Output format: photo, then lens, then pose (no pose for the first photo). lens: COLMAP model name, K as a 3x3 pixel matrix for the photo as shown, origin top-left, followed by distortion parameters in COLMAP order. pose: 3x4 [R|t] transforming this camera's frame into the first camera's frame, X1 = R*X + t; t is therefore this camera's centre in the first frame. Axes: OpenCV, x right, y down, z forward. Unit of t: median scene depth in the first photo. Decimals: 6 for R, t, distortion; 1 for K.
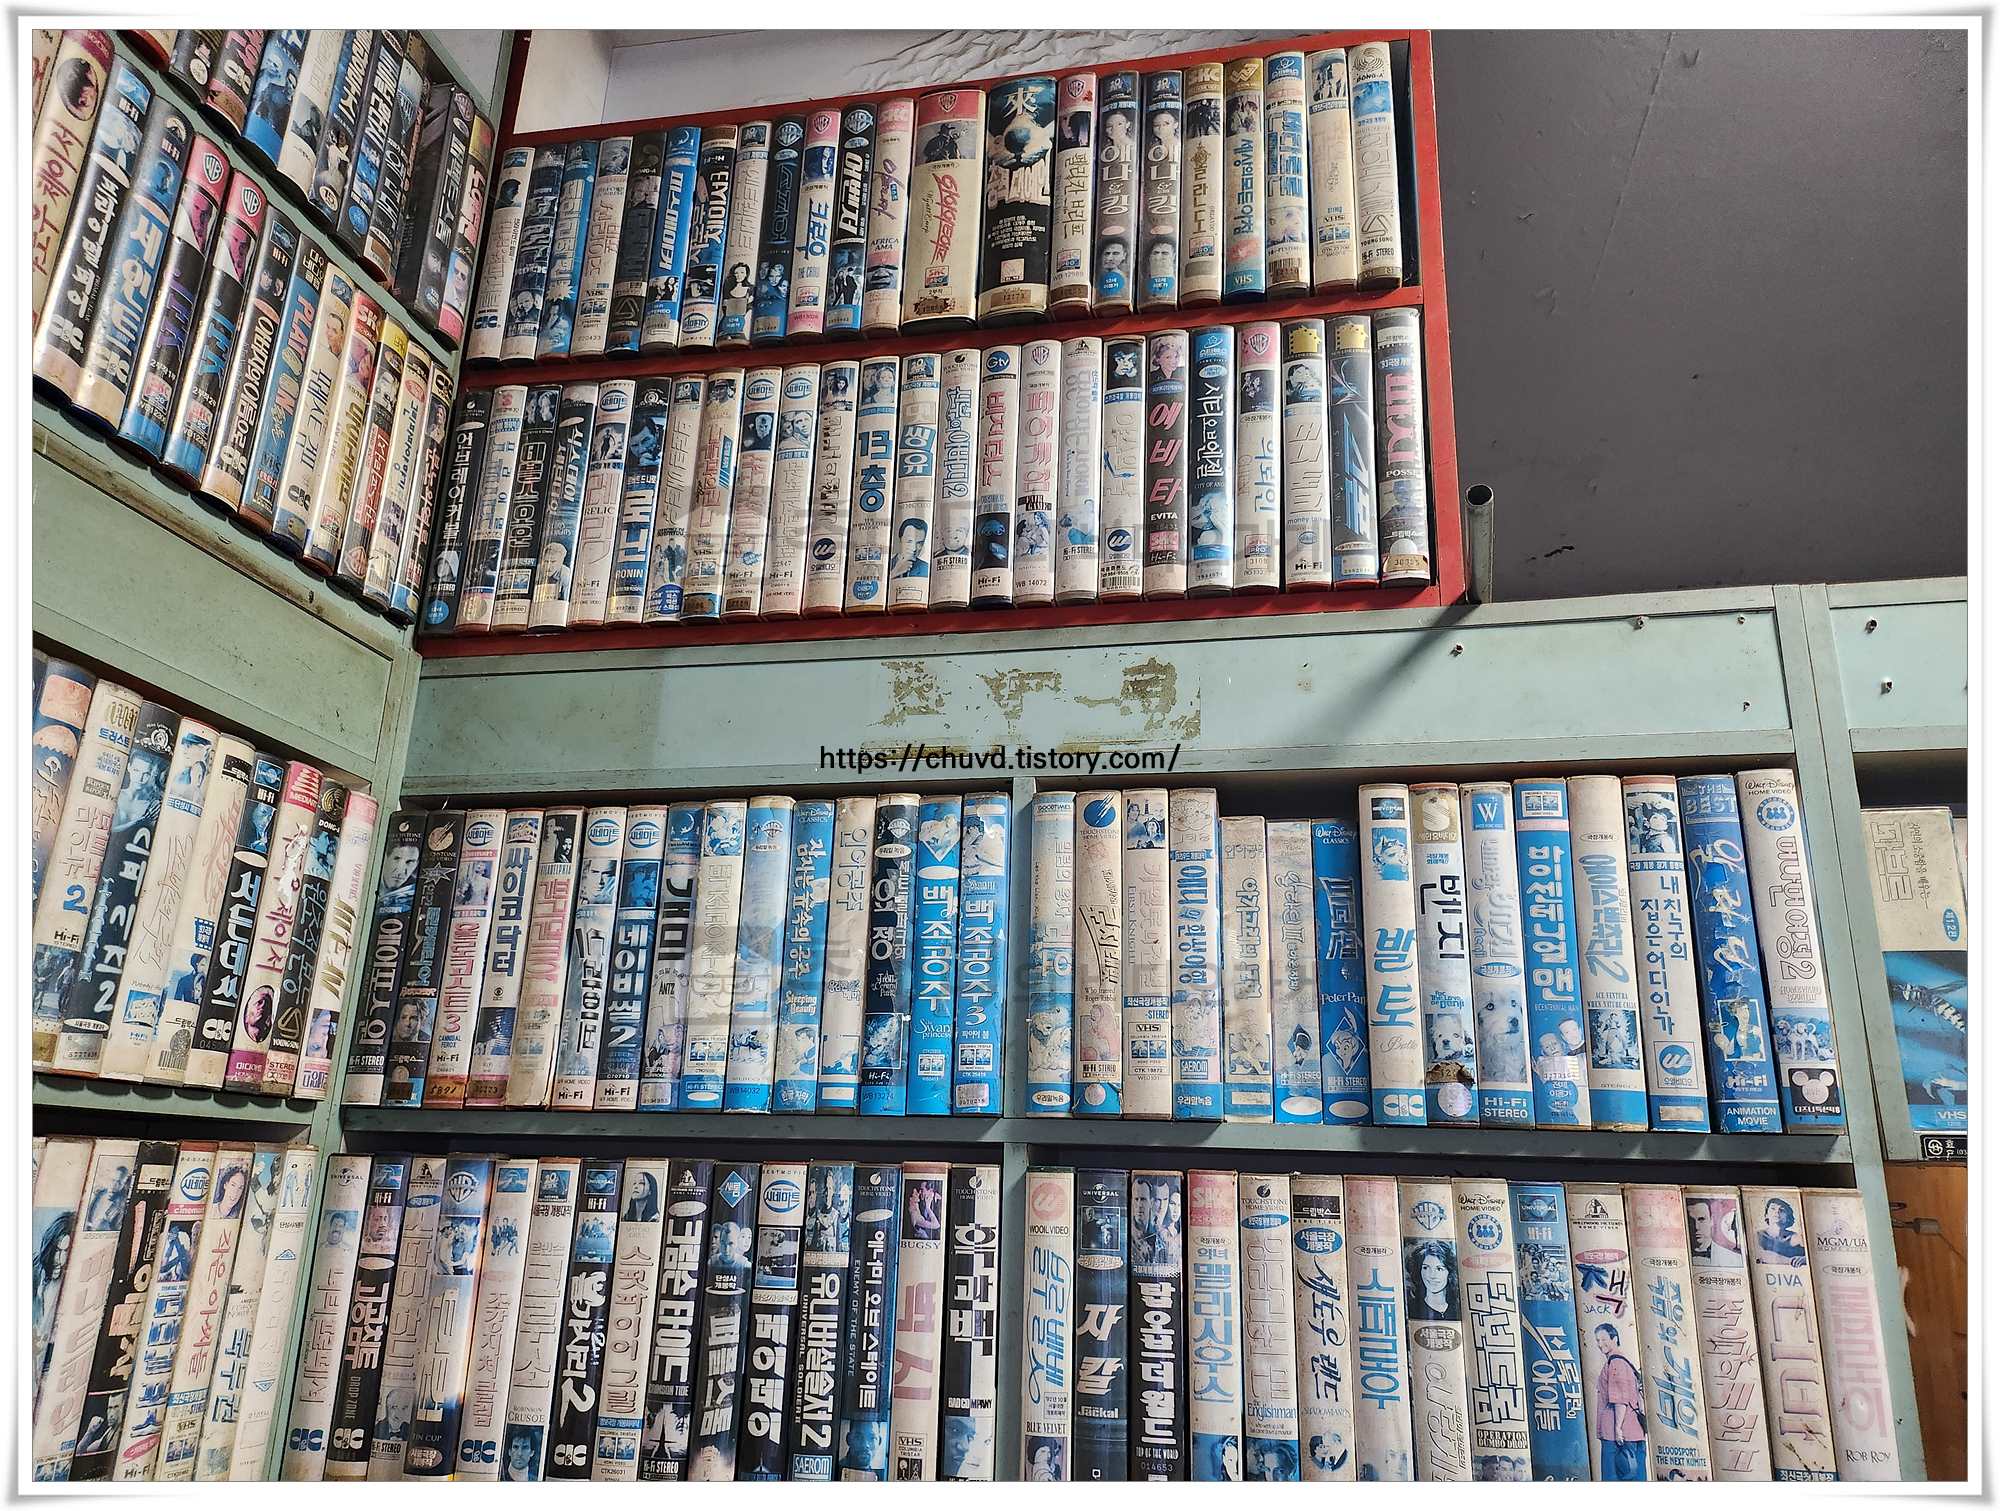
lens RADIAL K [[1366.9, 0, 1018.8], [0, 1366.9, 795.9], [0, 0, 1]] dist [0.065560, -0.073226]
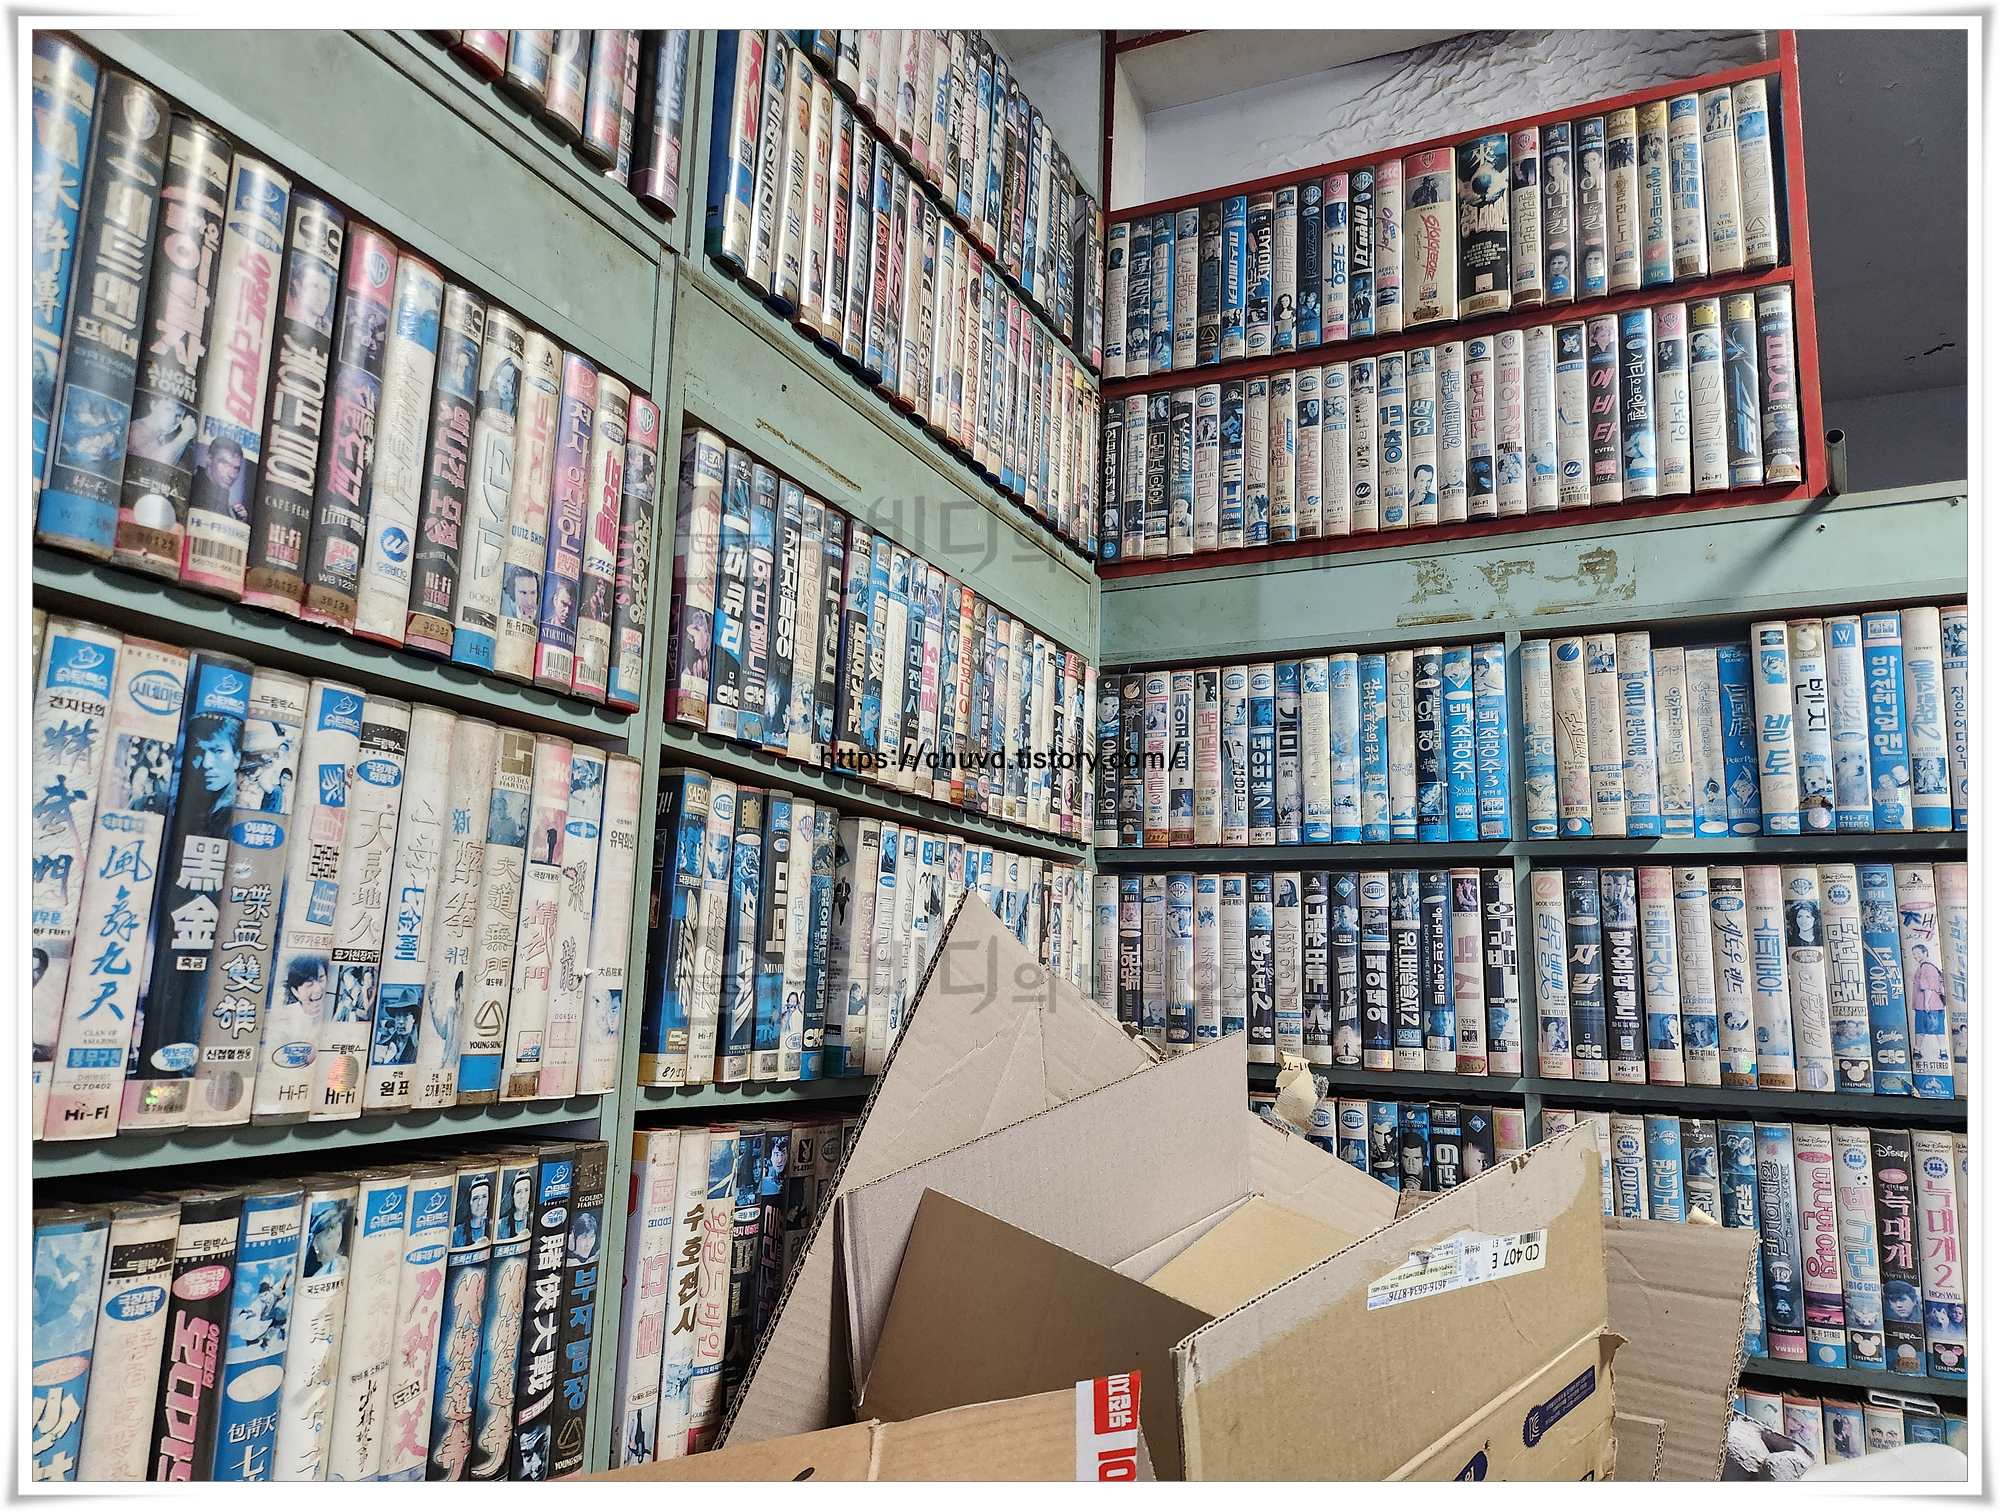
lens RADIAL K [[1341.3, 0, 1022.6], [0, 1341.3, 771.6], [0, 0, 1]] dist [0.073290, -0.076116]
pose [[0.971808, -0.042732, -0.231868, -0.193246], [0.070013, 0.991381, 0.110731, -0.066709], [0.225138, -0.123843, 0.966424, -0.661655]]
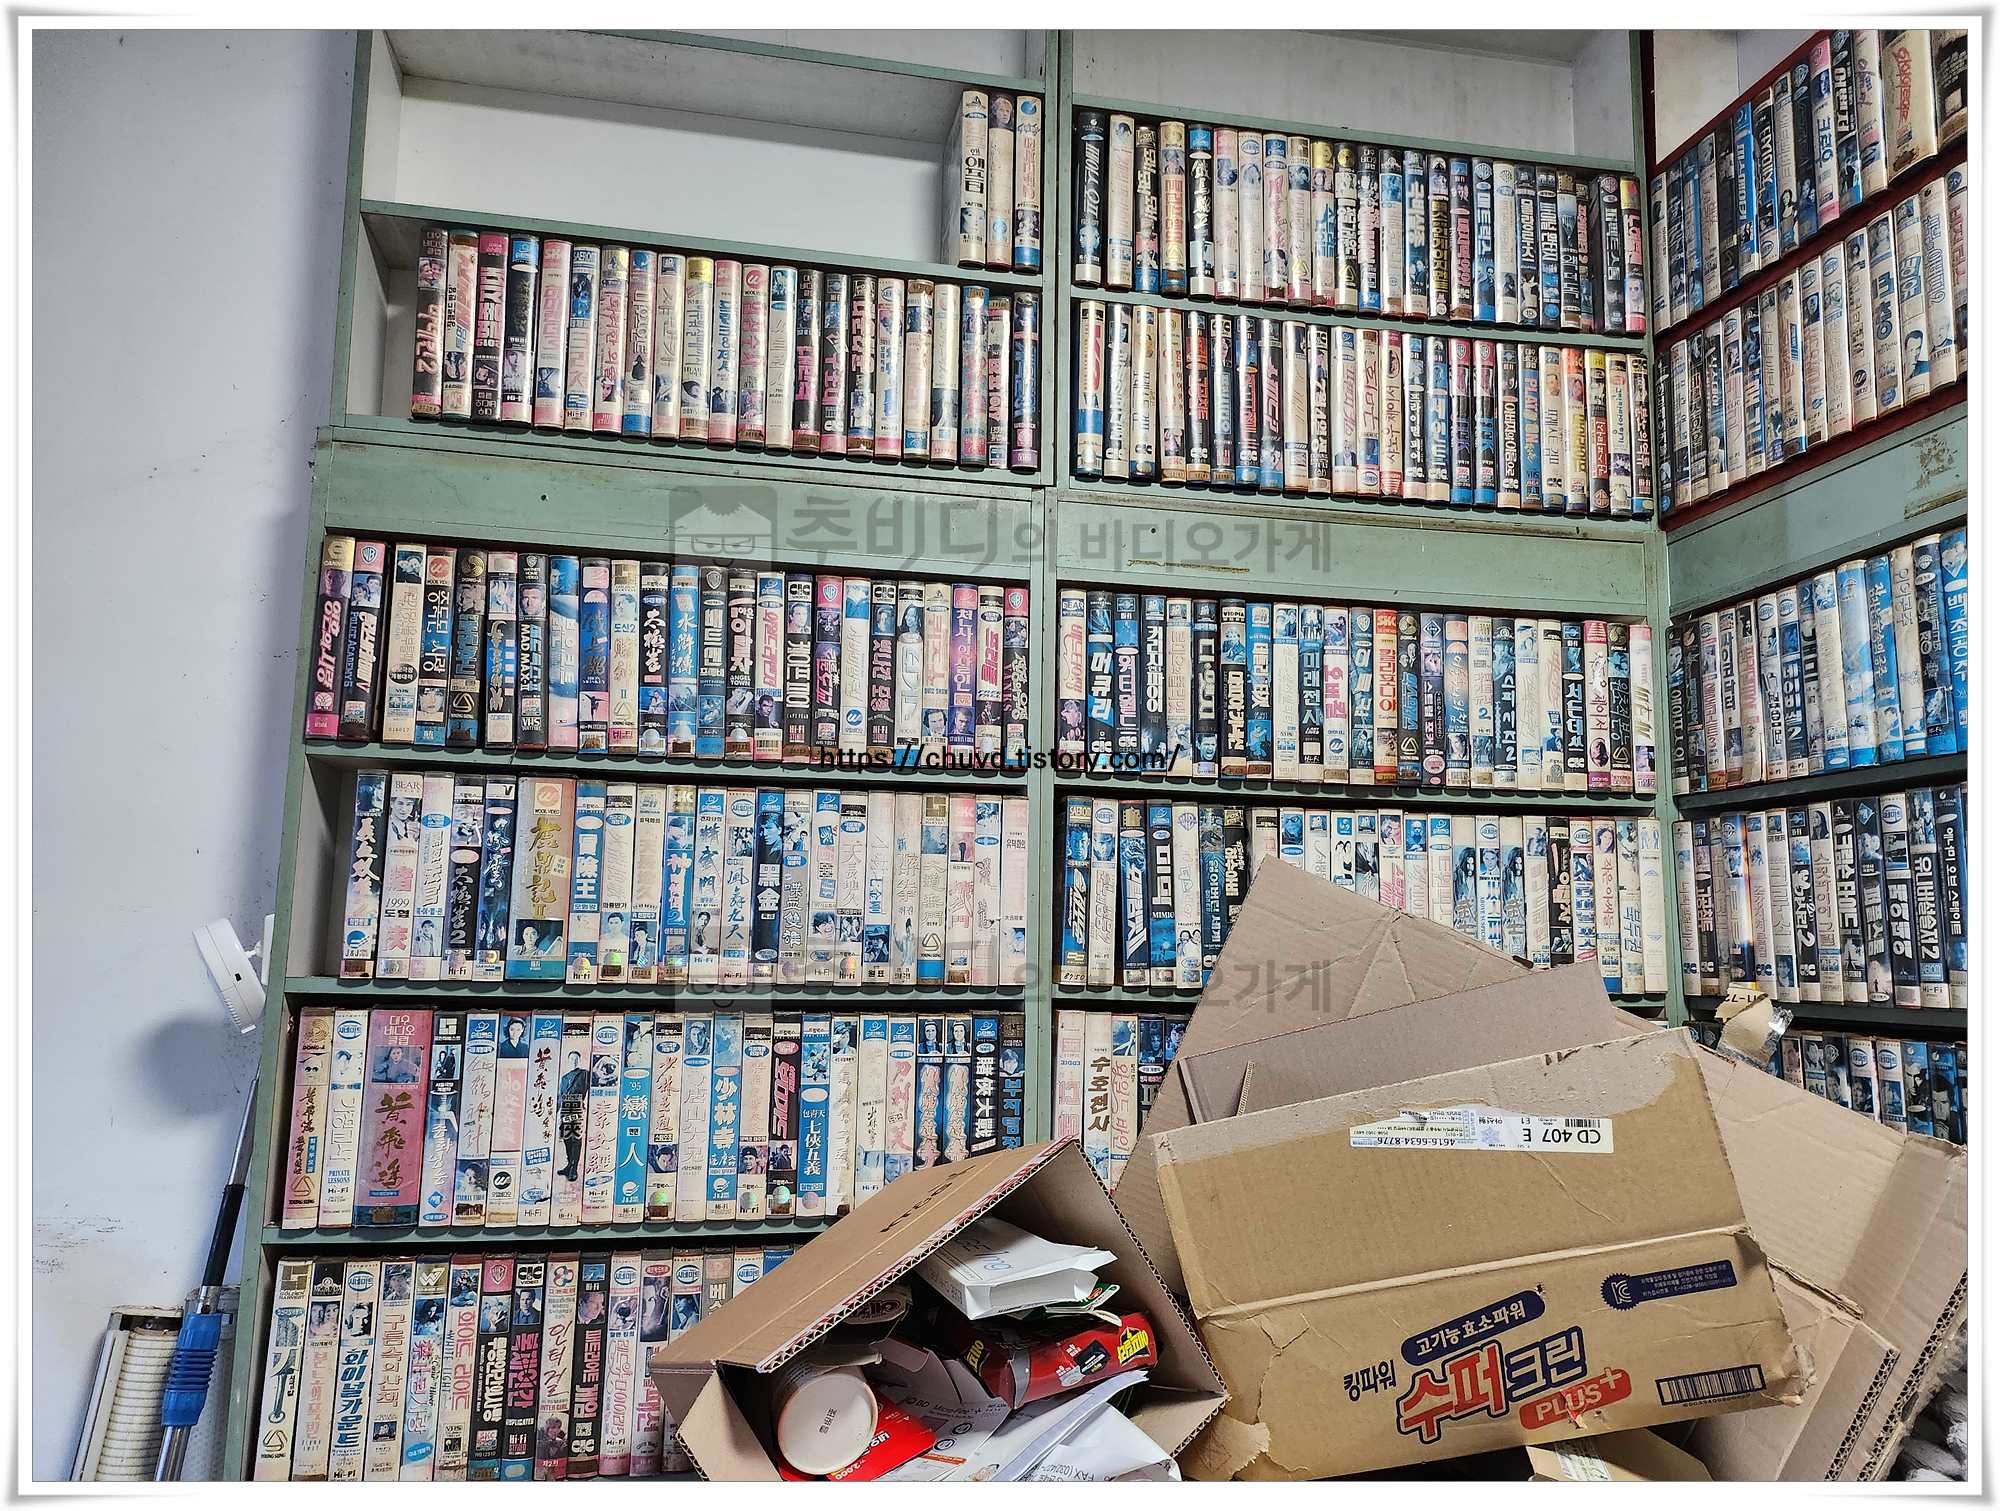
lens RADIAL K [[1341.3, 0, 1022.6], [0, 1341.3, 771.6], [0, 0, 1]] dist [0.073290, -0.076116]
pose [[0.385429, -0.143093, -0.911575, 0.827217], [0.261802, 0.964264, -0.040670, 0.046939], [0.884819, -0.222977, 0.409118, -0.474228]]
